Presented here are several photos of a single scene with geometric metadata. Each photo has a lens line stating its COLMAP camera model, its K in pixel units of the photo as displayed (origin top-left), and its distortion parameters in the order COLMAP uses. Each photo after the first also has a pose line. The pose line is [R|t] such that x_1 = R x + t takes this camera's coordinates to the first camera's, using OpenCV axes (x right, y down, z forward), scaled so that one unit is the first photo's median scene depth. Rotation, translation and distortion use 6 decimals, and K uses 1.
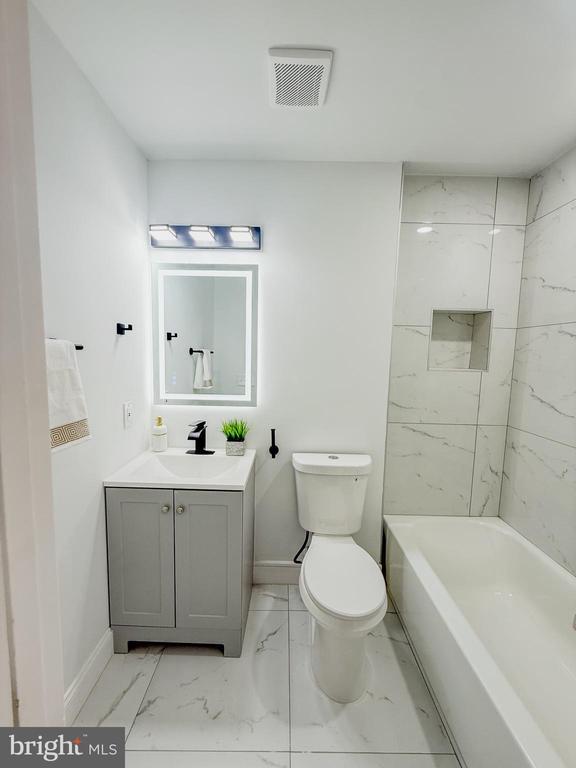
lens RADIAL K [[311.6, 0, 289.3], [0, 311.6, 381.6], [0, 0, 1]] dist [-0.000323, -0.000111]
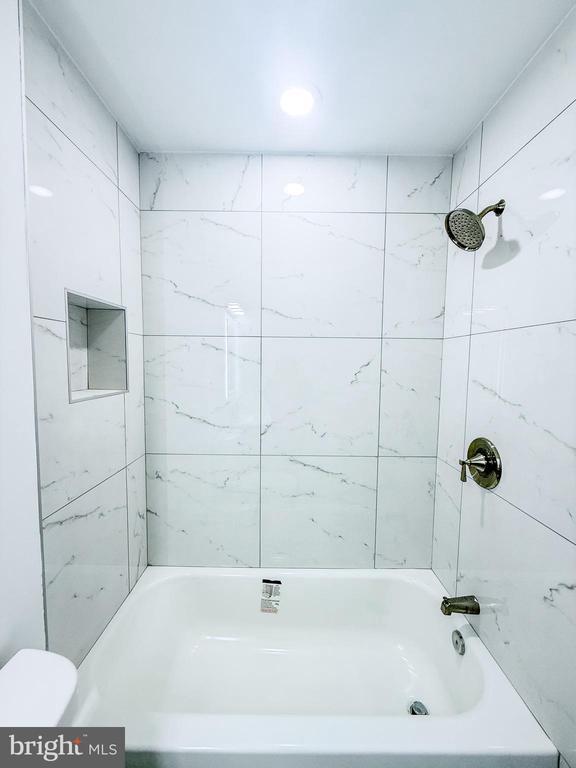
lens RADIAL K [[311.6, 0, 289.3], [0, 311.6, 381.6], [0, 0, 1]] dist [-0.000323, -0.000111]
pose [[0.007960, -0.096302, 0.995320, -0.095509], [0.072404, 0.992795, 0.095479, -0.100058], [-0.997344, 0.071305, 0.014875, 0.616116]]
